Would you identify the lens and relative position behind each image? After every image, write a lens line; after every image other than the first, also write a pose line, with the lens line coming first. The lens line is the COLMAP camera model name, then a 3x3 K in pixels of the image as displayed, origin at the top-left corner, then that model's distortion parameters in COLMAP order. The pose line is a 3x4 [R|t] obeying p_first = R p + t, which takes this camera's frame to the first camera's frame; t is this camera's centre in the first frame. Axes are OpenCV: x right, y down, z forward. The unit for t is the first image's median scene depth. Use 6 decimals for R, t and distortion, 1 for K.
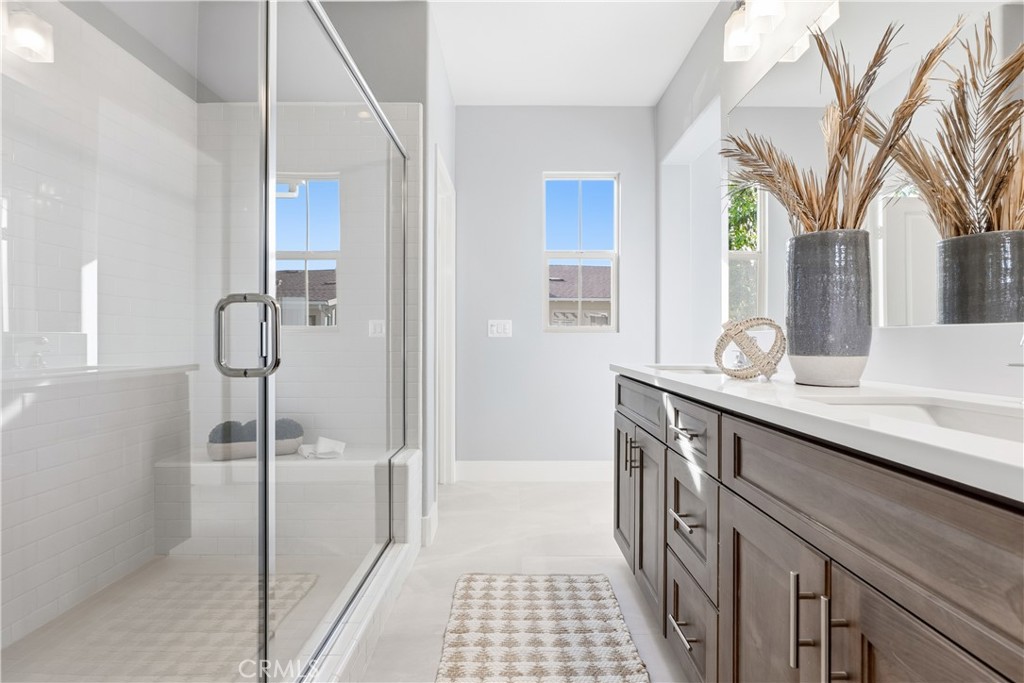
lens RADIAL K [[480.7, 0, 514.0], [0, 480.7, 339.9], [0, 0, 1]] dist [0.002506, 0.000862]
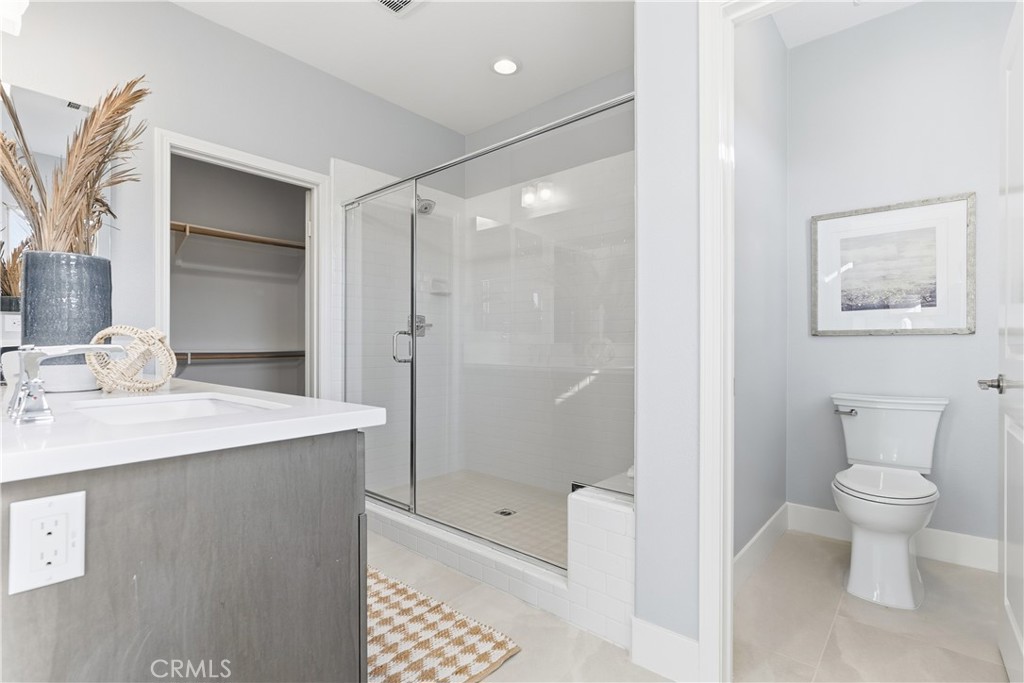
lens RADIAL K [[480.7, 0, 516.3], [0, 480.7, 344.6], [0, 0, 1]] dist [0.002506, 0.000862]
pose [[-0.656161, -0.000221, -0.754621, 0.564533], [0.003697, 0.999987, -0.003507, -0.006874], [0.754612, -0.005091, -0.656152, 1.740780]]
